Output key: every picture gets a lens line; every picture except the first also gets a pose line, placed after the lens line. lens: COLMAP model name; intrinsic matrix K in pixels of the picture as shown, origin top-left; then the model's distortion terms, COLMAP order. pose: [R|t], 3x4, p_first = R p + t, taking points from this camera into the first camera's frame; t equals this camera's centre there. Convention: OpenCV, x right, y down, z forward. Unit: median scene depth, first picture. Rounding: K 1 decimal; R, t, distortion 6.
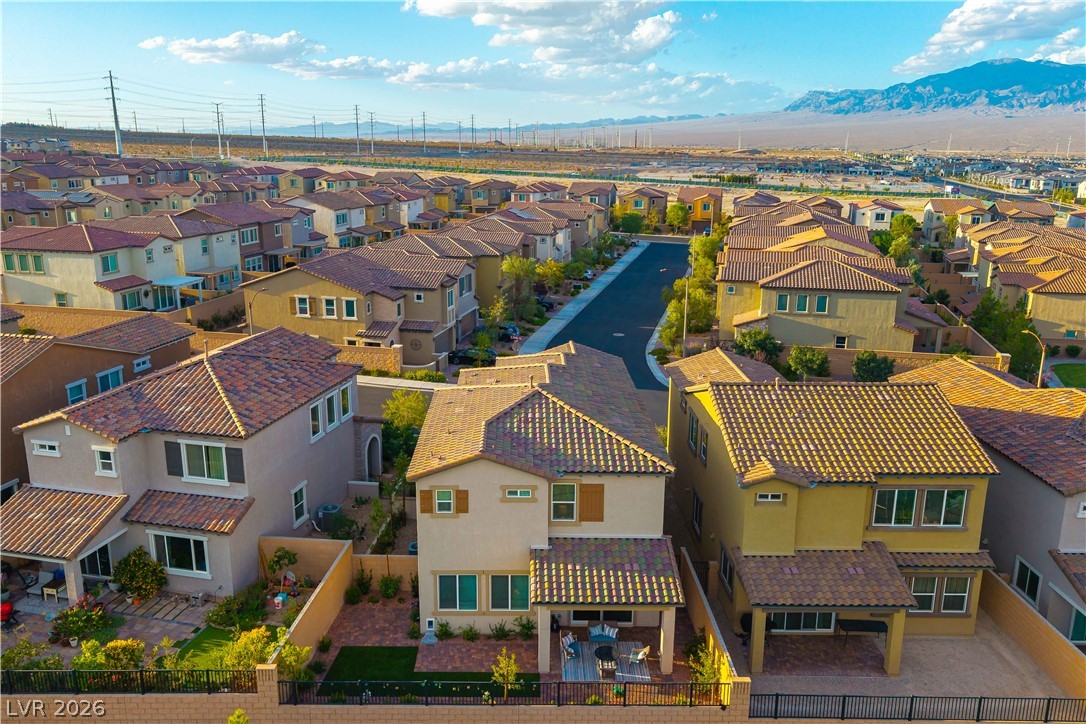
lens RADIAL K [[863.9, 0, 543.0], [0, 863.9, 362.0], [0, 0, 1]] dist [0.024938, 0.003178]
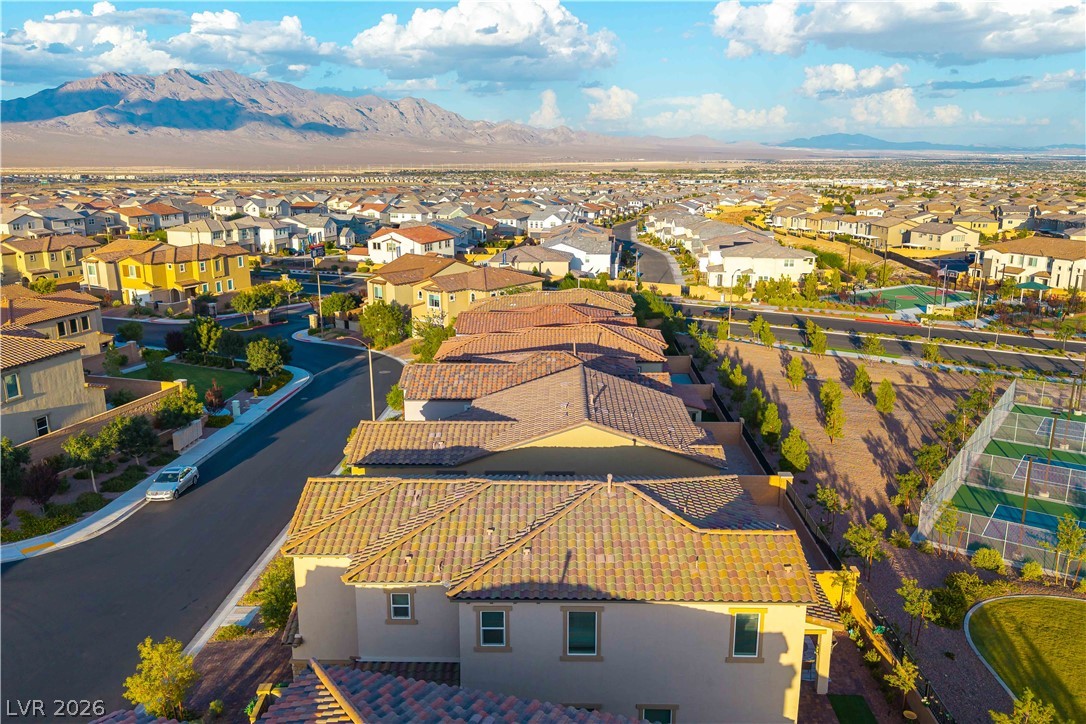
lens RADIAL K [[845.9, 0, 543.0], [0, 845.9, 362.0], [0, 0, 1]] dist [0.010042, 0.001126]
pose [[-0.001339, -0.239733, 0.970838, -0.381405], [0.242045, 0.941893, 0.232920, -0.140128], [-0.970264, 0.235298, 0.056765, 0.474002]]
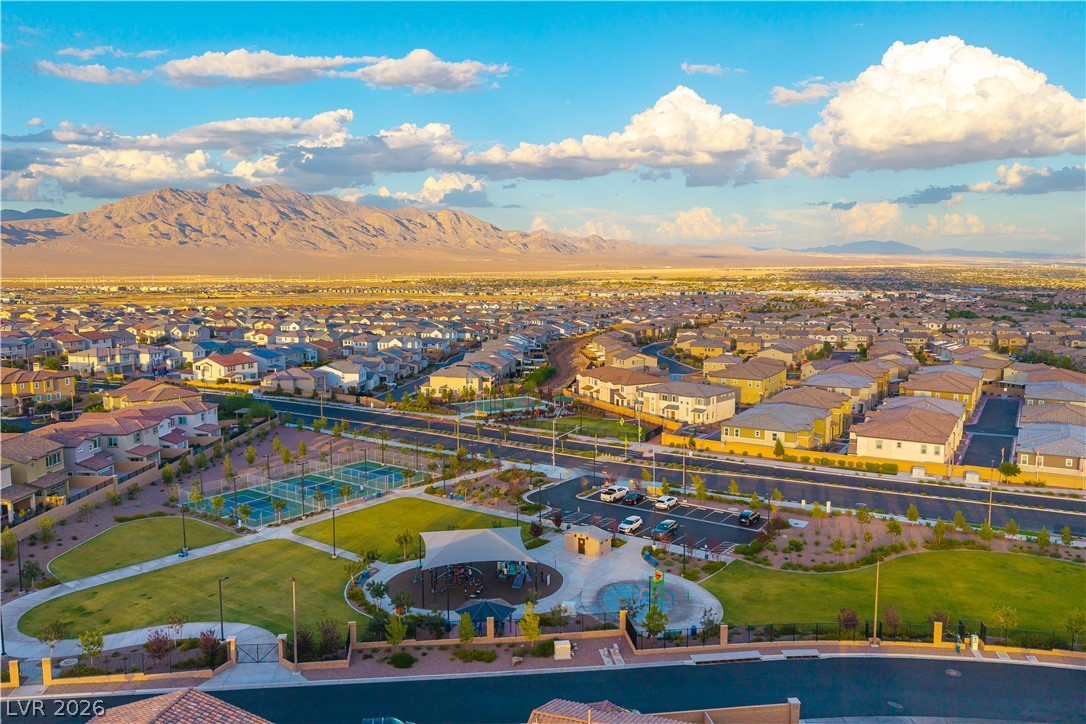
lens RADIAL K [[845.9, 0, 543.0], [0, 845.9, 362.0], [0, 0, 1]] dist [0.010042, 0.001126]
pose [[0.039960, -0.119467, 0.992034, -1.337844], [0.244861, 0.963725, 0.106194, -0.051786], [-0.968734, 0.238667, 0.067763, -0.600553]]
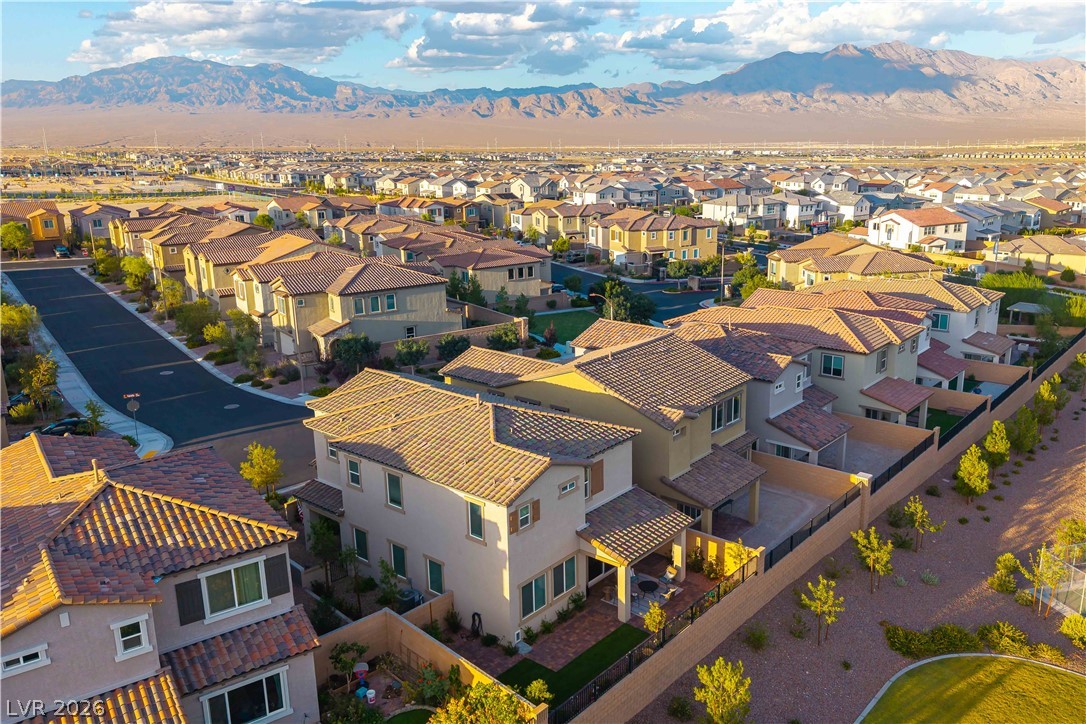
lens RADIAL K [[871.5, 0, 572.2], [0, 871.5, 360.8], [0, 0, 1]] dist [0.008627, 0.000681]
pose [[0.626061, -0.206910, 0.751822, -0.369293], [0.203741, 0.974066, 0.098415, -0.053274], [-0.752687, 0.091563, 0.651980, 0.098063]]
